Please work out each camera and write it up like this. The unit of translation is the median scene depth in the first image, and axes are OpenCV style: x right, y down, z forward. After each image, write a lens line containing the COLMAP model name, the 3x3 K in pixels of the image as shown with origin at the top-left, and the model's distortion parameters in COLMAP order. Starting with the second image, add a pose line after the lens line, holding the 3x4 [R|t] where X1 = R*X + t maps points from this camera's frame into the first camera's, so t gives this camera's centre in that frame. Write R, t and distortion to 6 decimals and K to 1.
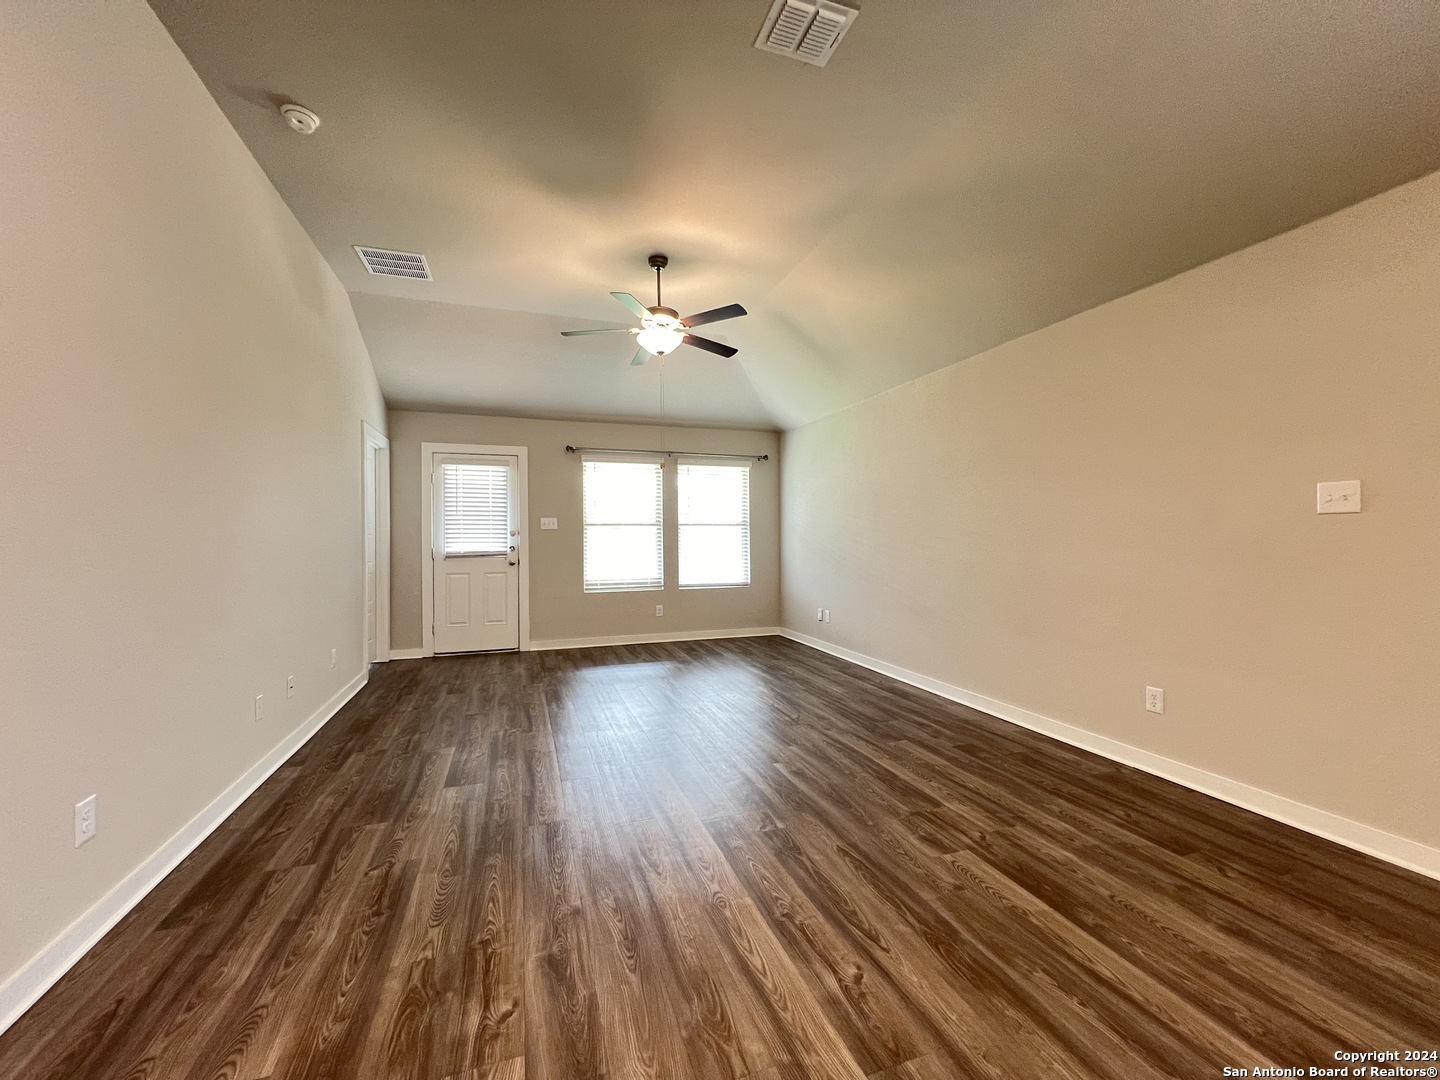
lens RADIAL K [[576.5, 0, 717.2], [0, 576.5, 538.4], [0, 0, 1]] dist [-0.000608, 0.000278]
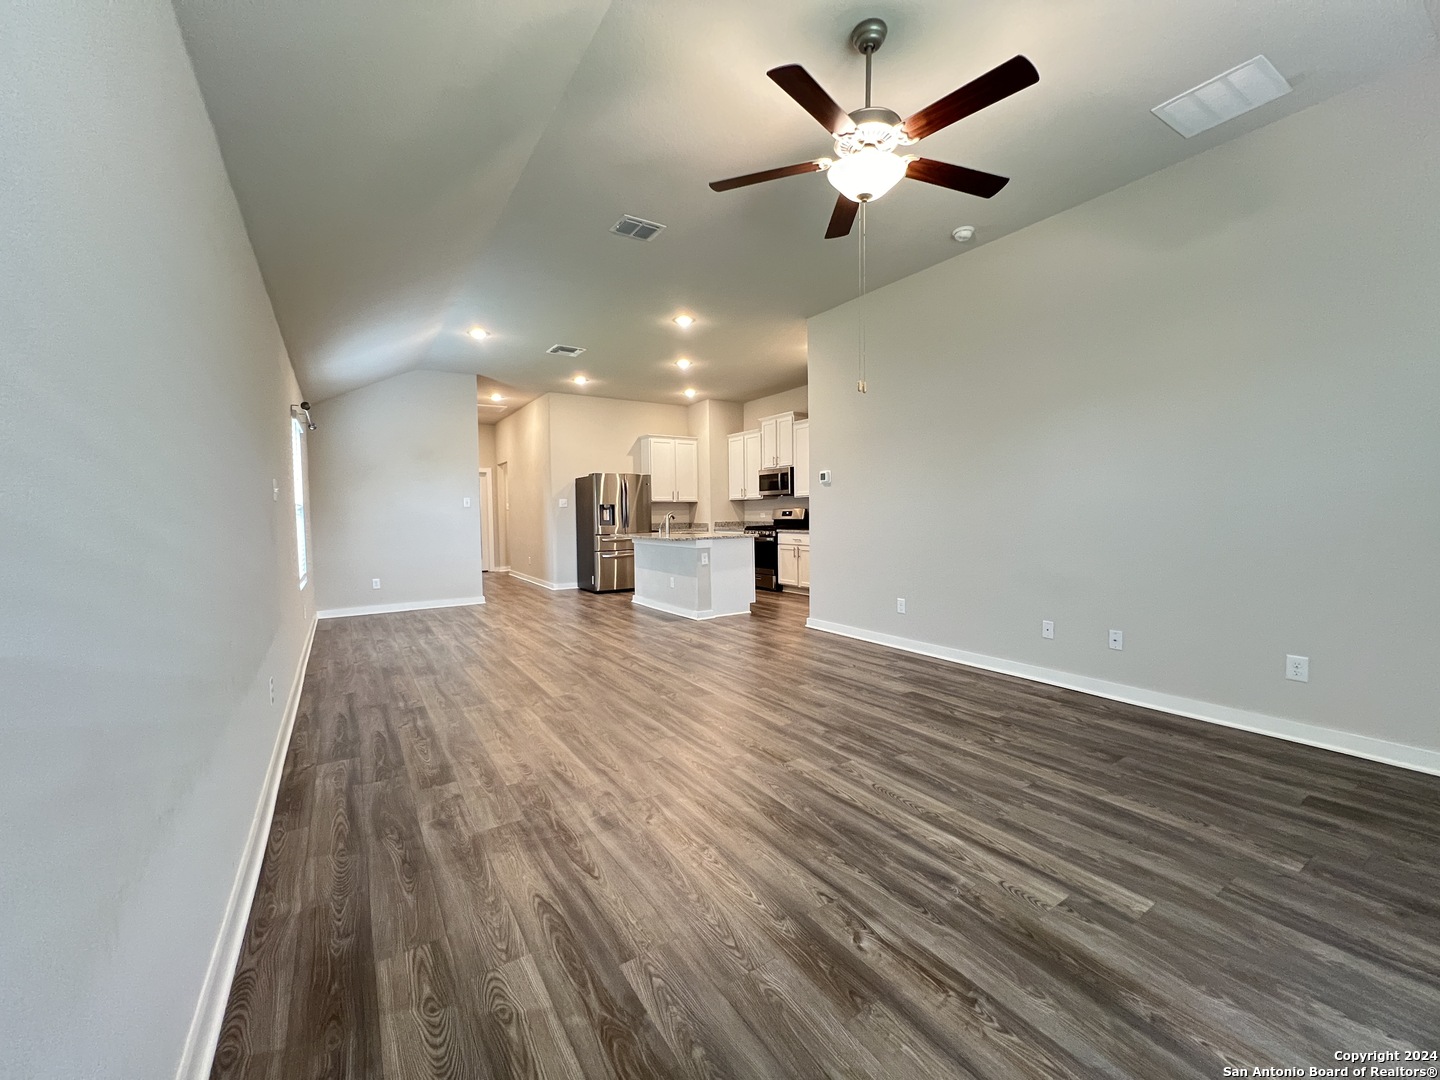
lens RADIAL K [[576.5, 0, 717.2], [0, 576.5, 538.4], [0, 0, 1]] dist [-0.000608, 0.000278]
pose [[-0.969651, 0.029477, -0.242710, 0.225427], [0.018389, 0.998686, 0.047826, 0.000309], [0.243801, 0.041911, -0.968919, 1.704505]]
